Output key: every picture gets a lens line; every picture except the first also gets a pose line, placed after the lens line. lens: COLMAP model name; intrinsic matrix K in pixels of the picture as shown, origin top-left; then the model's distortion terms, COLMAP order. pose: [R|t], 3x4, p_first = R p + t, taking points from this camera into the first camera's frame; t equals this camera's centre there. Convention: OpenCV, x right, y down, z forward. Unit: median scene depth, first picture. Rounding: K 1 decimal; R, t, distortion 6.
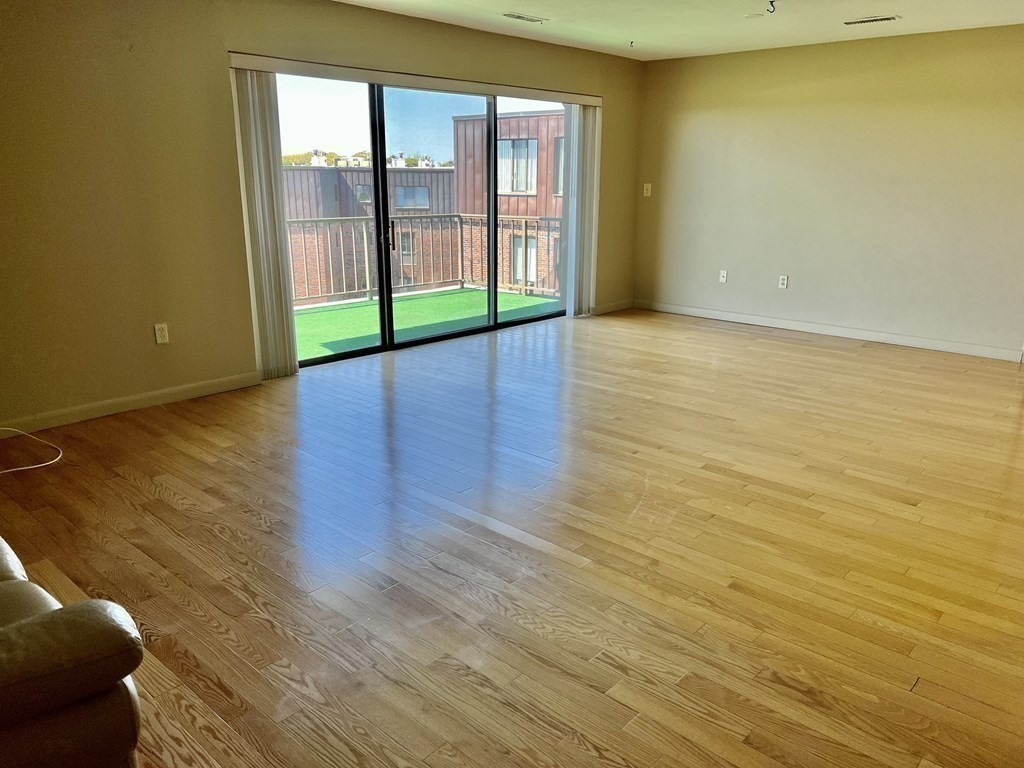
lens RADIAL K [[769.3, 0, 512.3], [0, 769.3, 388.2], [0, 0, 1]] dist [0.060334, -0.070669]
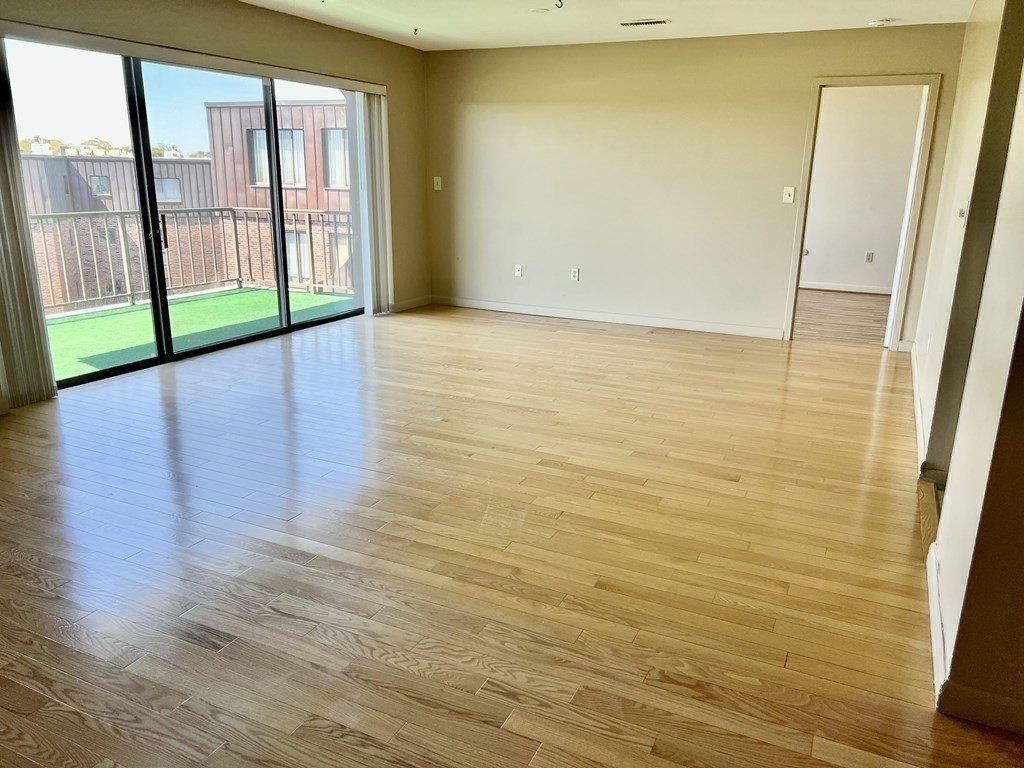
lens RADIAL K [[769.3, 0, 513.7], [0, 769.3, 387.9], [0, 0, 1]] dist [0.060334, -0.070669]
pose [[0.957263, -0.067934, 0.281128, -0.042607], [0.066392, 0.997681, 0.015017, -0.008636], [-0.281496, 0.004290, 0.959553, 0.050407]]
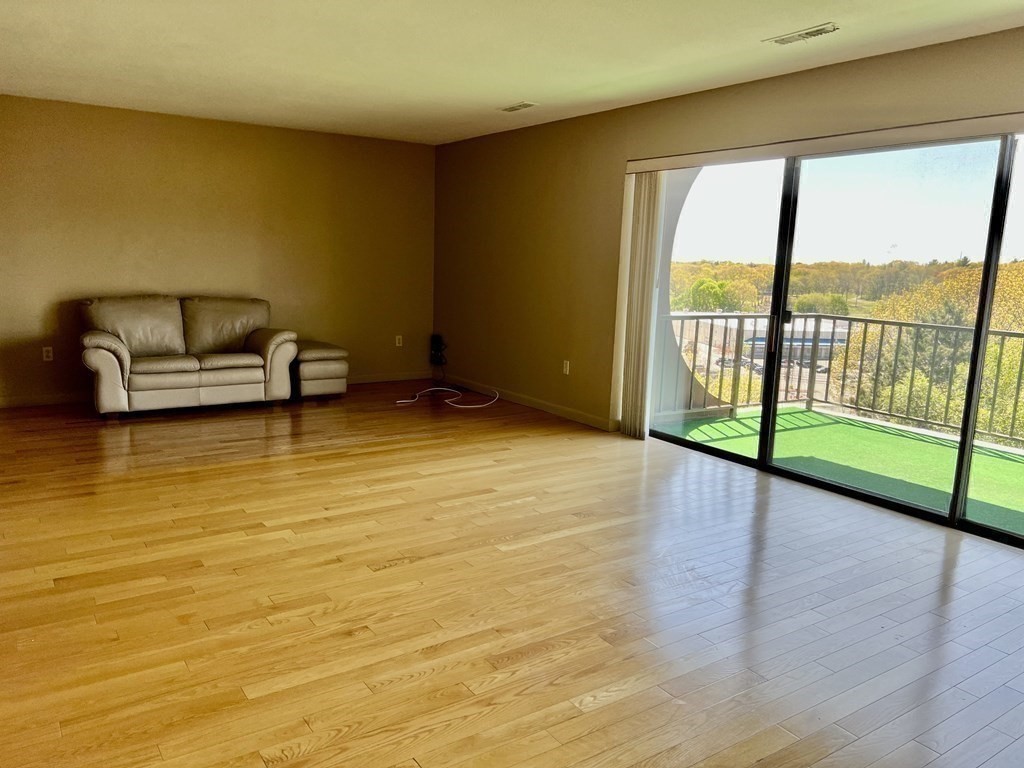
lens RADIAL K [[769.3, 0, 516.6], [0, 769.3, 380.9], [0, 0, 1]] dist [0.060334, -0.070669]
pose [[-0.233787, 0.142807, -0.961743, 0.861032], [-0.291231, 0.933454, 0.209400, -0.293745], [0.927647, 0.329044, -0.176640, 1.100998]]
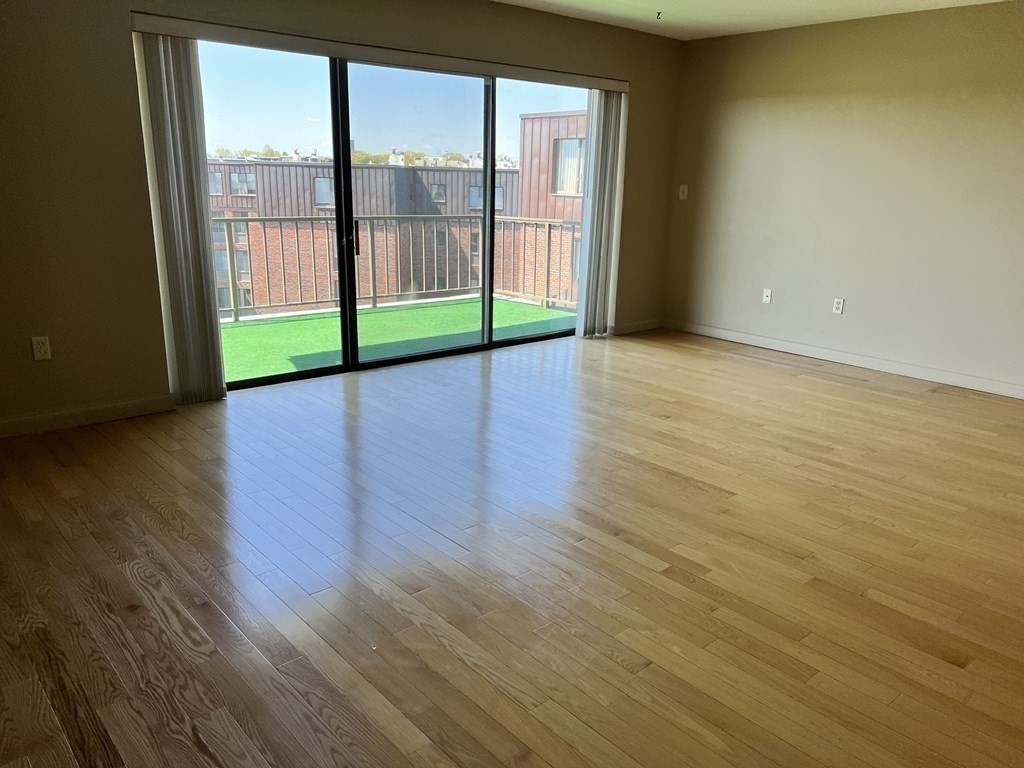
lens RADIAL K [[769.3, 0, 509.3], [0, 769.3, 389.9], [0, 0, 1]] dist [0.060334, -0.070669]
pose [[0.993524, 0.047092, -0.103400, 0.131547], [-0.047090, 0.998888, 0.002465, -0.048123], [0.103401, 0.002420, 0.994637, 0.204512]]
